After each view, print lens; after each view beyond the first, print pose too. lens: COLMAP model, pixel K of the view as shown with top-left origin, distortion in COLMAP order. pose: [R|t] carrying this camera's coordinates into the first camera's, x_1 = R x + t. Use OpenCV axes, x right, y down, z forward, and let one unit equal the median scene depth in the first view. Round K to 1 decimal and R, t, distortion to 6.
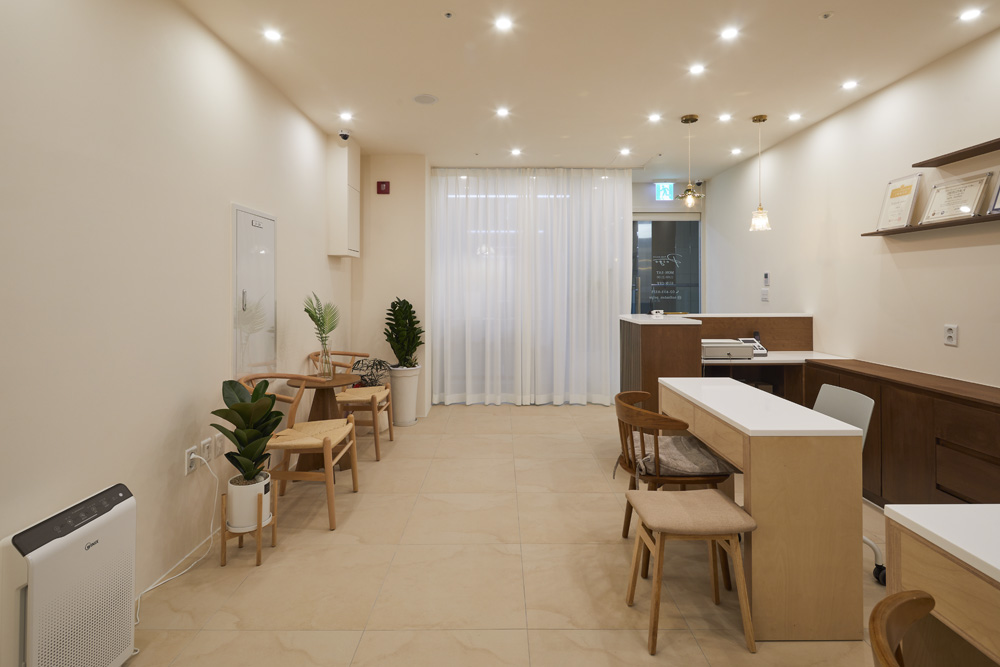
lens RADIAL K [[496.0, 0, 506.5], [0, 496.0, 330.2], [0, 0, 1]] dist [0.017295, 0.000524]
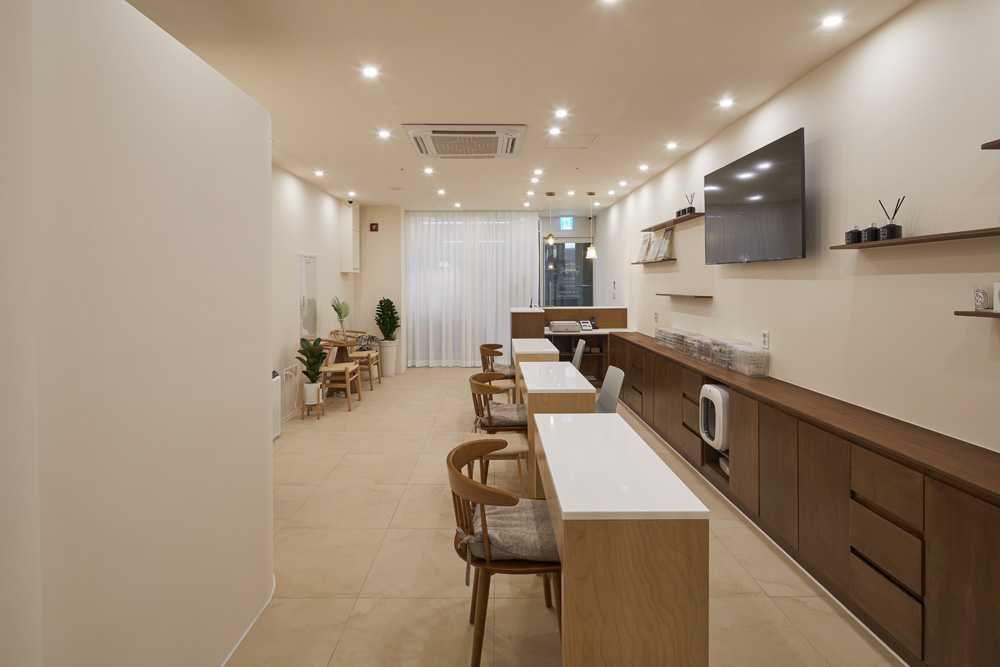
lens RADIAL K [[496.0, 0, 493.3], [0, 496.0, 335.0], [0, 0, 1]] dist [0.017295, 0.000524]
pose [[0.999896, -0.002947, -0.014117, 0.164323], [0.003211, 0.999821, 0.018663, 0.027628], [0.014059, -0.018706, 0.999726, -0.623857]]
